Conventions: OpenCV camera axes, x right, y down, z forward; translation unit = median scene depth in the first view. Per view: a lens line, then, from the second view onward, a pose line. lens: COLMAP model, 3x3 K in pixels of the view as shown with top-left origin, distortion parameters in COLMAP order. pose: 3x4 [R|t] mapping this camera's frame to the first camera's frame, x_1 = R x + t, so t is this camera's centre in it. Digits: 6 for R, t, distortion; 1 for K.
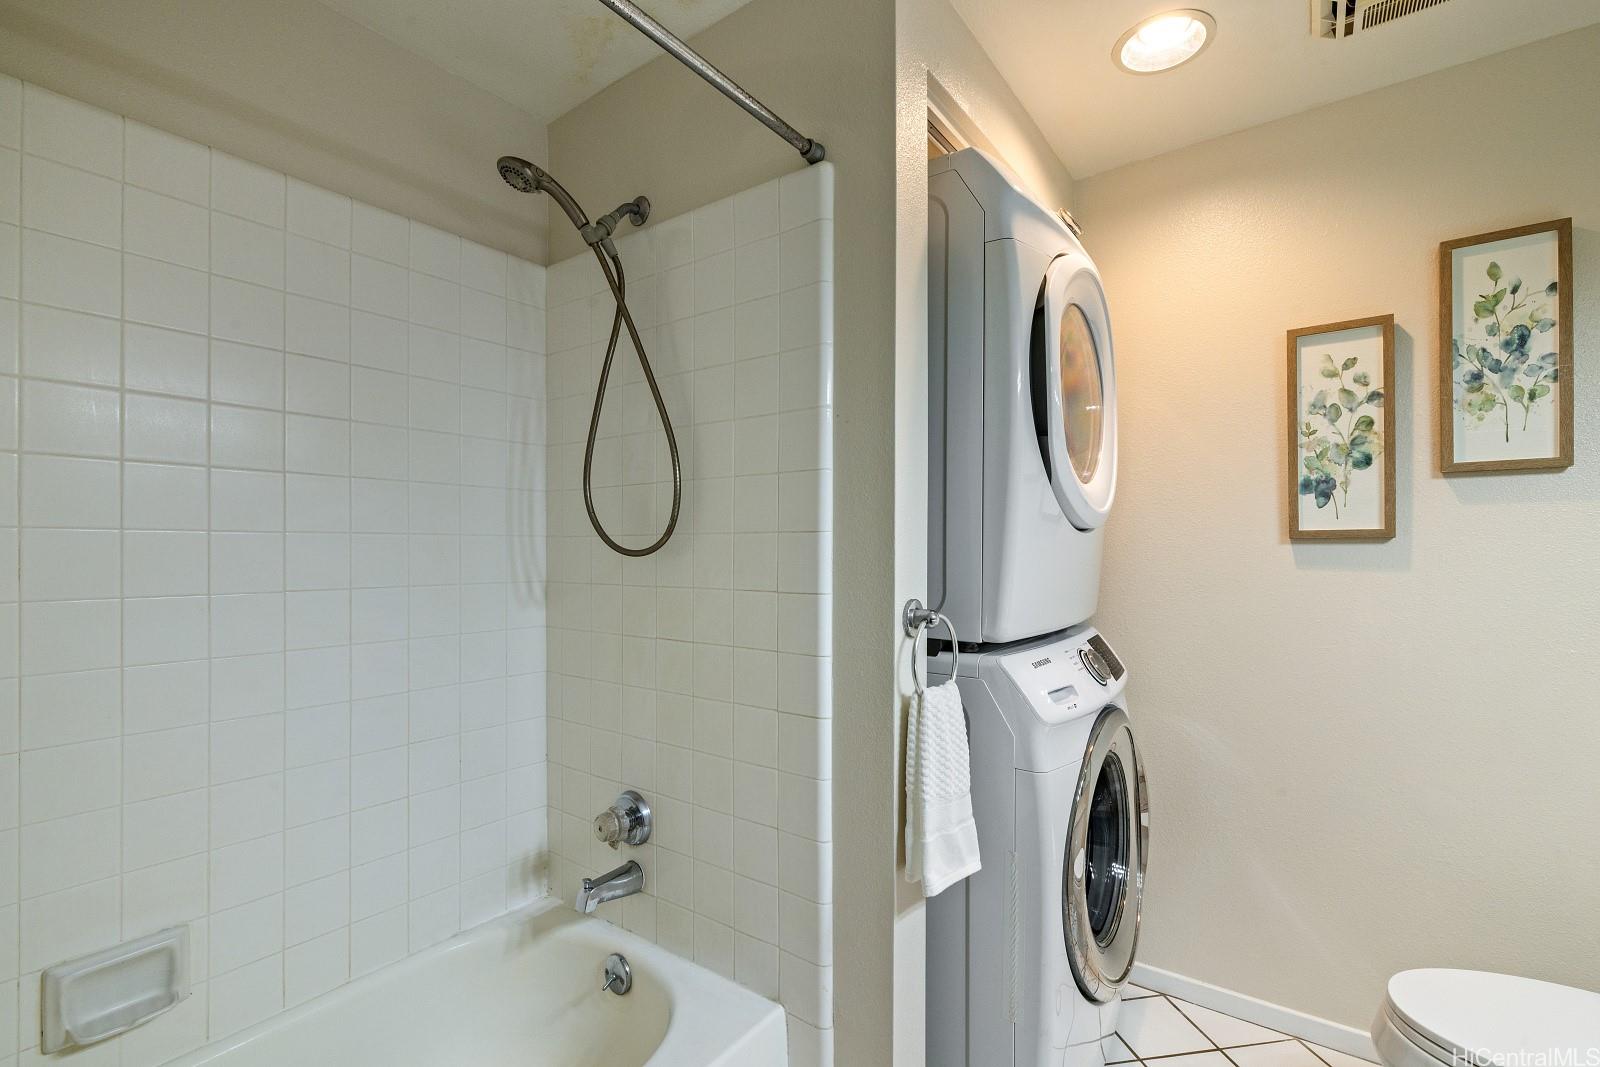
lens RADIAL K [[721.4, 0, 797.7], [0, 721.4, 541.4], [0, 0, 1]] dist [-0.001887, -0.000162]
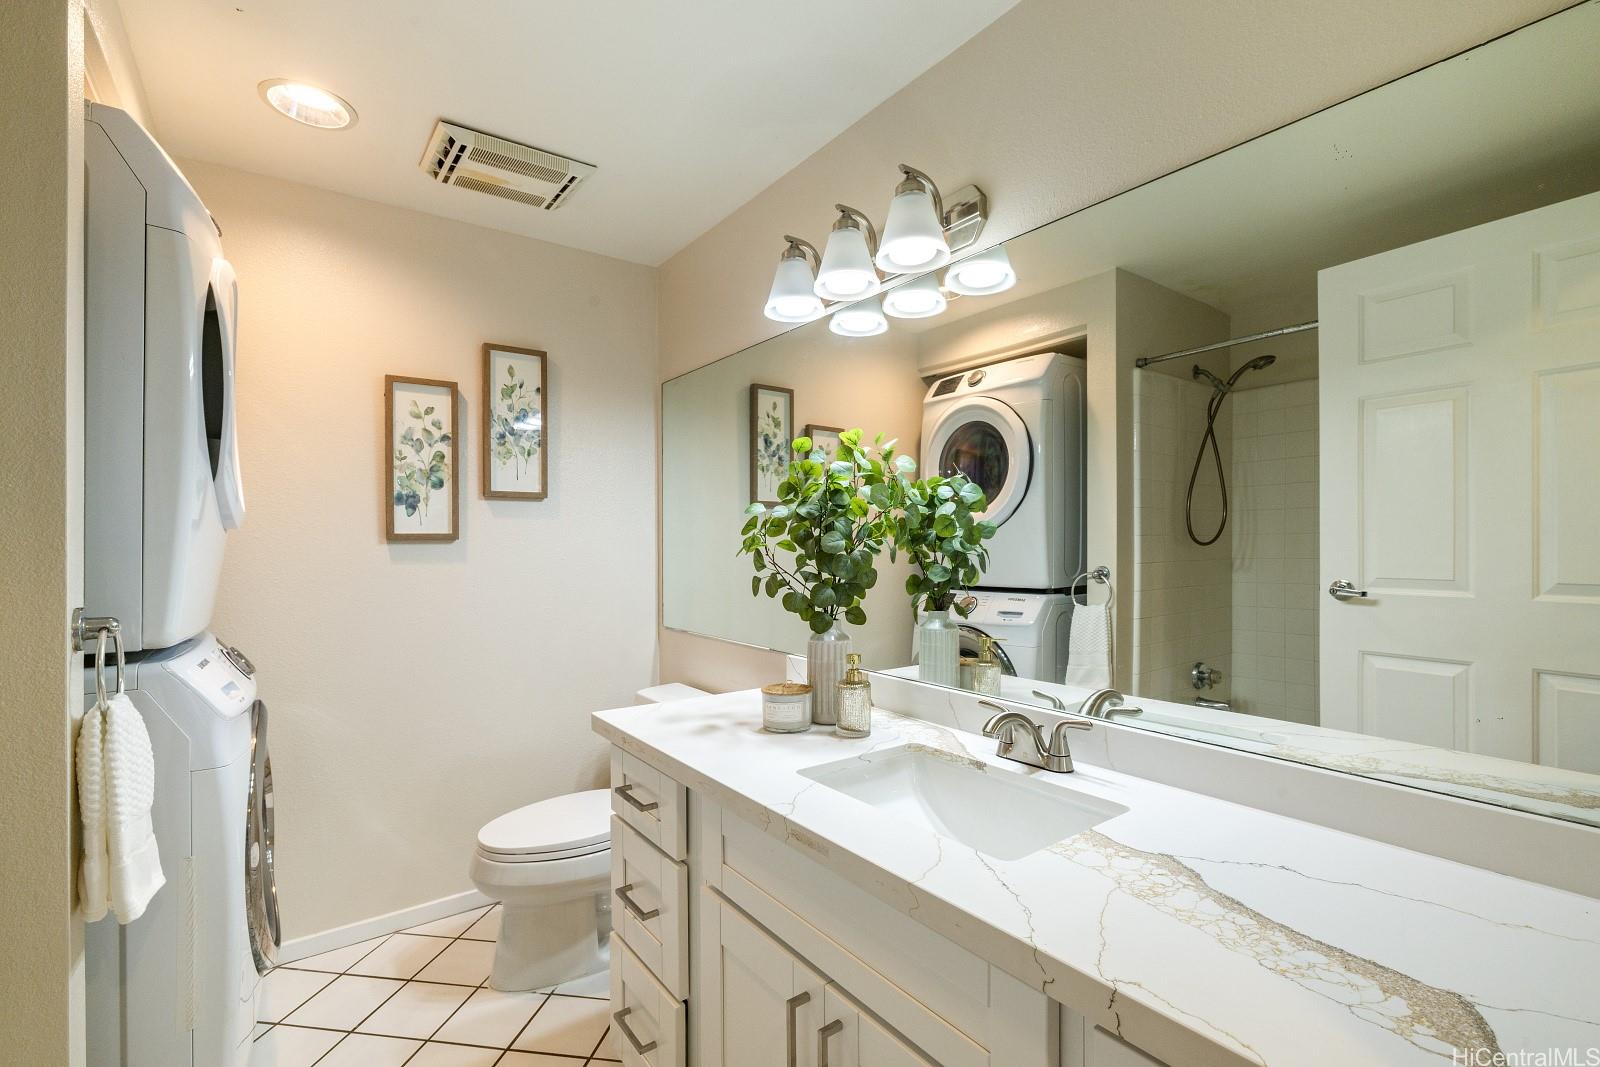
lens RADIAL K [[721.4, 0, 803.7], [0, 721.4, 536.2], [0, 0, 1]] dist [-0.001887, -0.000162]
pose [[0.301118, 0.006945, 0.953562, -0.324563], [-0.002778, 0.999976, -0.006406, -0.004203], [-0.953583, -0.000720, 0.301130, -0.084348]]
